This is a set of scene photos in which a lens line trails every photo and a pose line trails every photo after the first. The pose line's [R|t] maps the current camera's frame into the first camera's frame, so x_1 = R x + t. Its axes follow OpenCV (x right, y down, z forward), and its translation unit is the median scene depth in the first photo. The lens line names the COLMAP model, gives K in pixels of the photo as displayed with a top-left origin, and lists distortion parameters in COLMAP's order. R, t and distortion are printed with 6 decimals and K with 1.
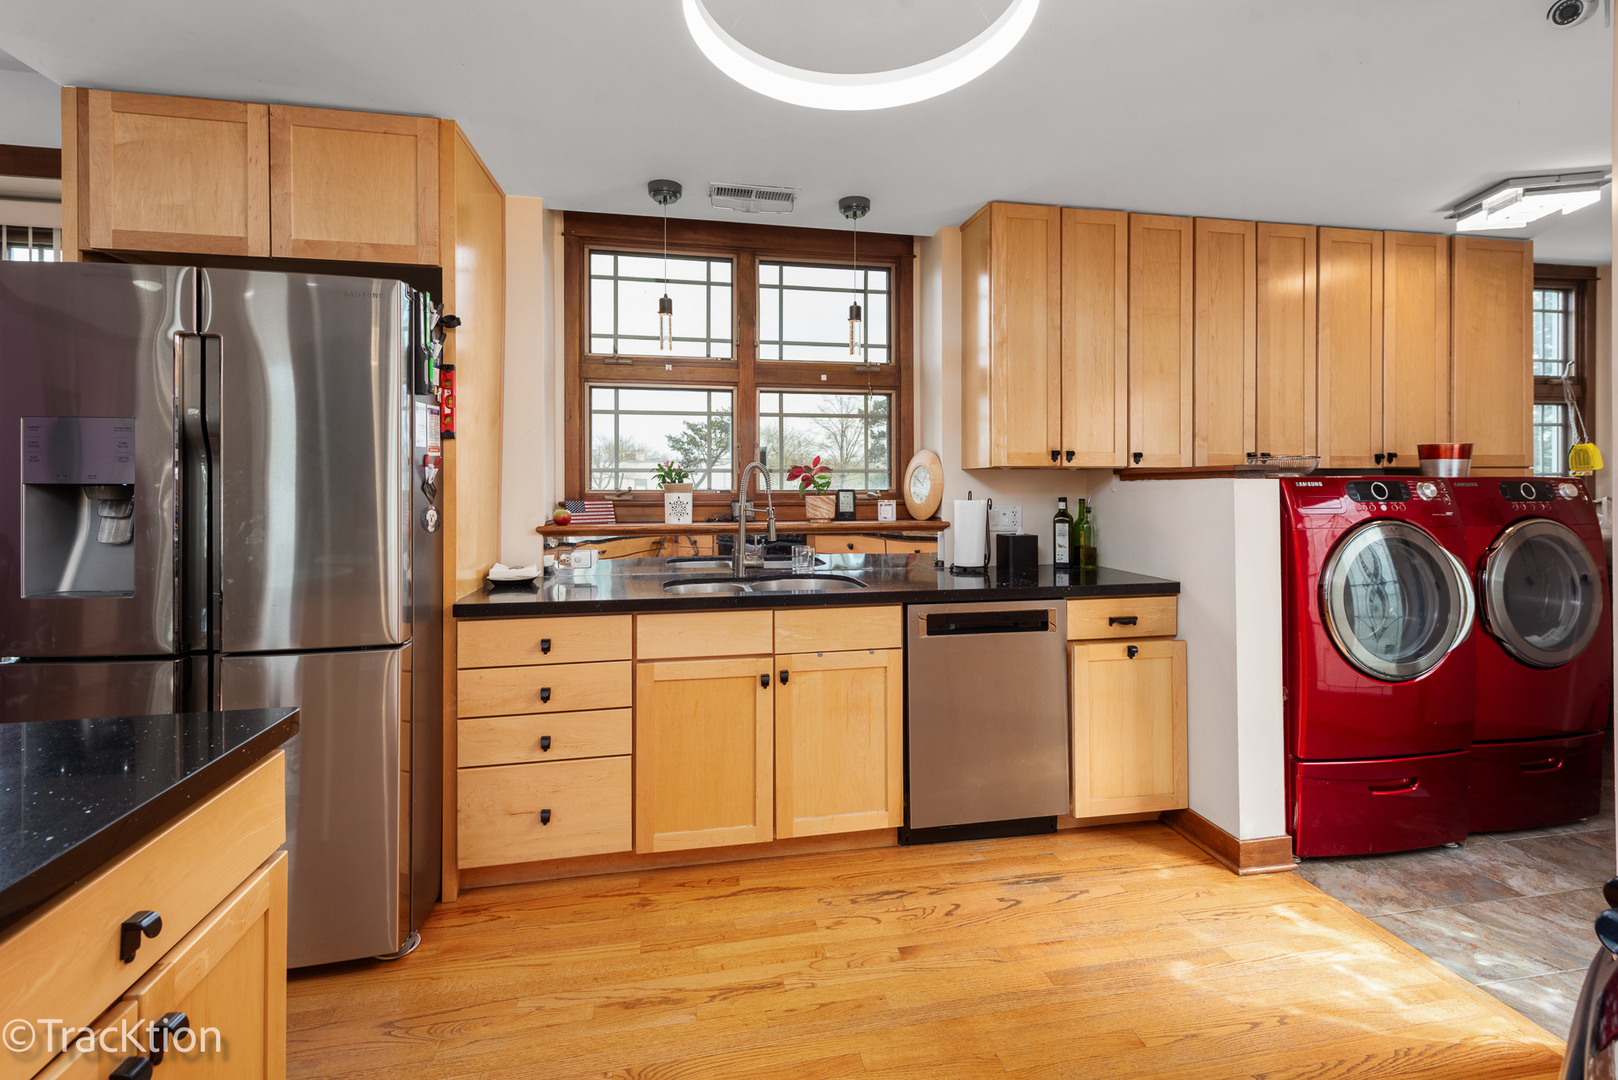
lens RADIAL K [[722.9, 0, 809.5], [0, 722.9, 504.5], [0, 0, 1]] dist [0.004648, 0.000208]
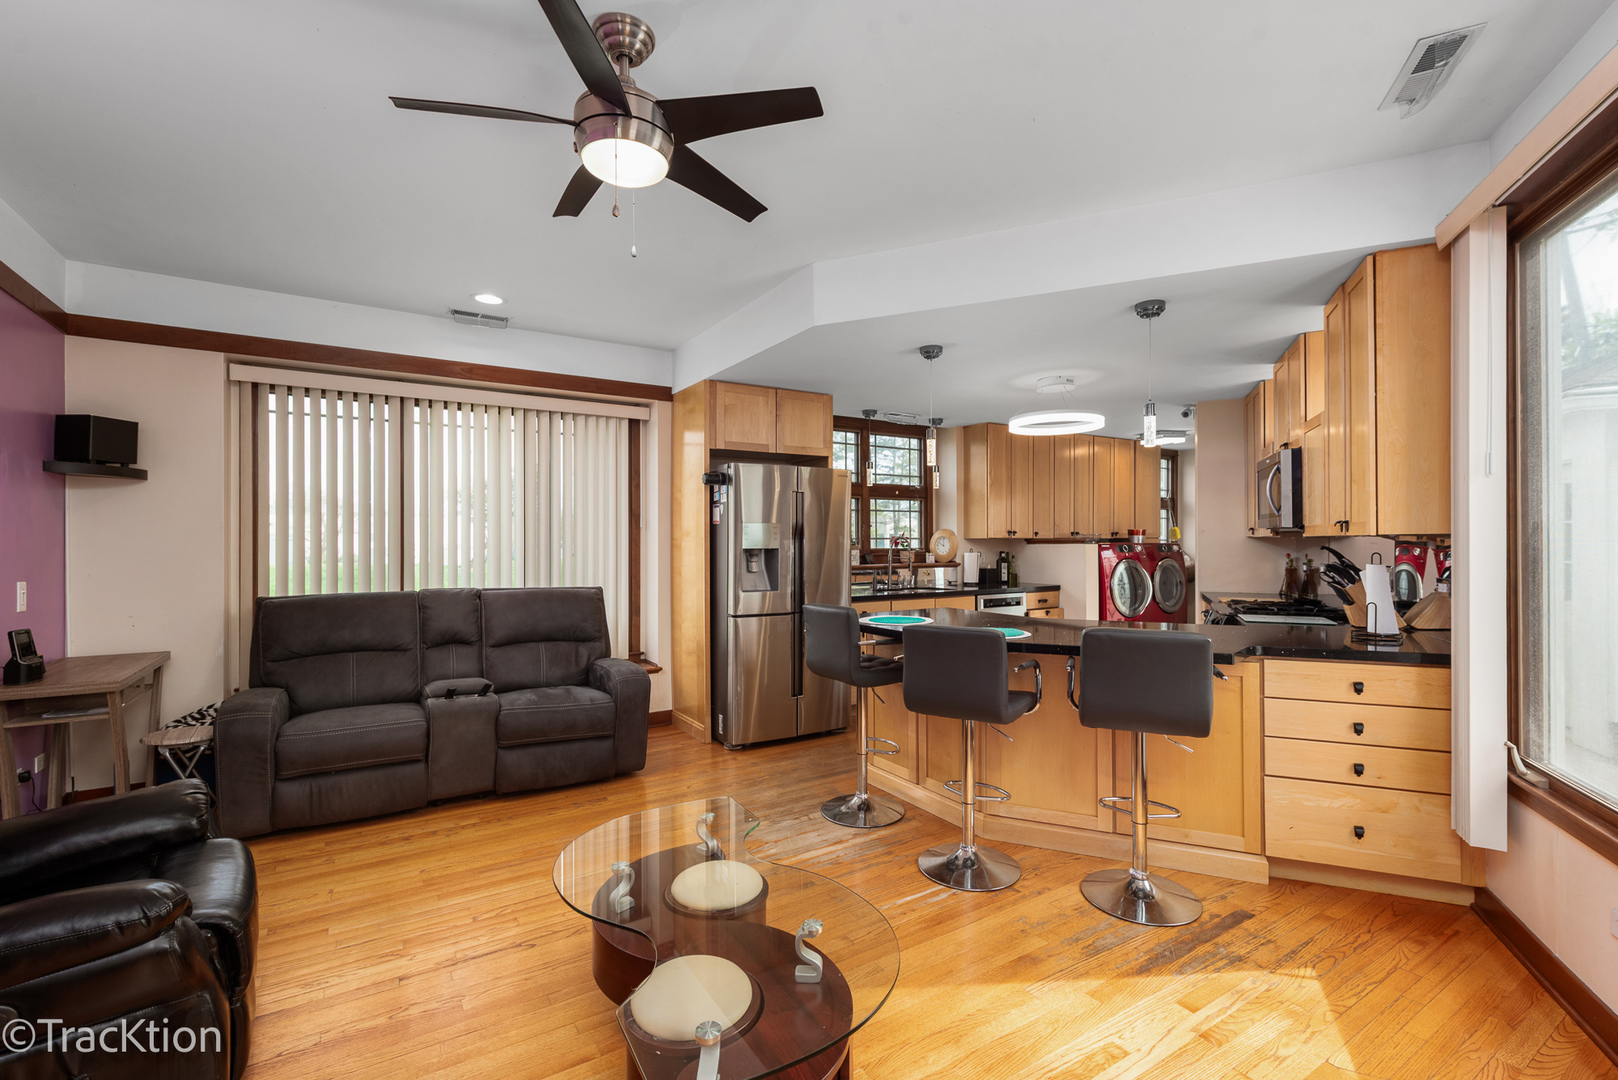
lens RADIAL K [[706.8, 0, 809.8], [0, 706.8, 558.5], [0, 0, 1]] dist [0.000289, 0.000018]
pose [[0.935441, -0.005556, 0.353440, -1.010490], [0.007926, 0.999955, -0.005257, 0.019155], [-0.353395, 0.007719, 0.935442, -0.849472]]
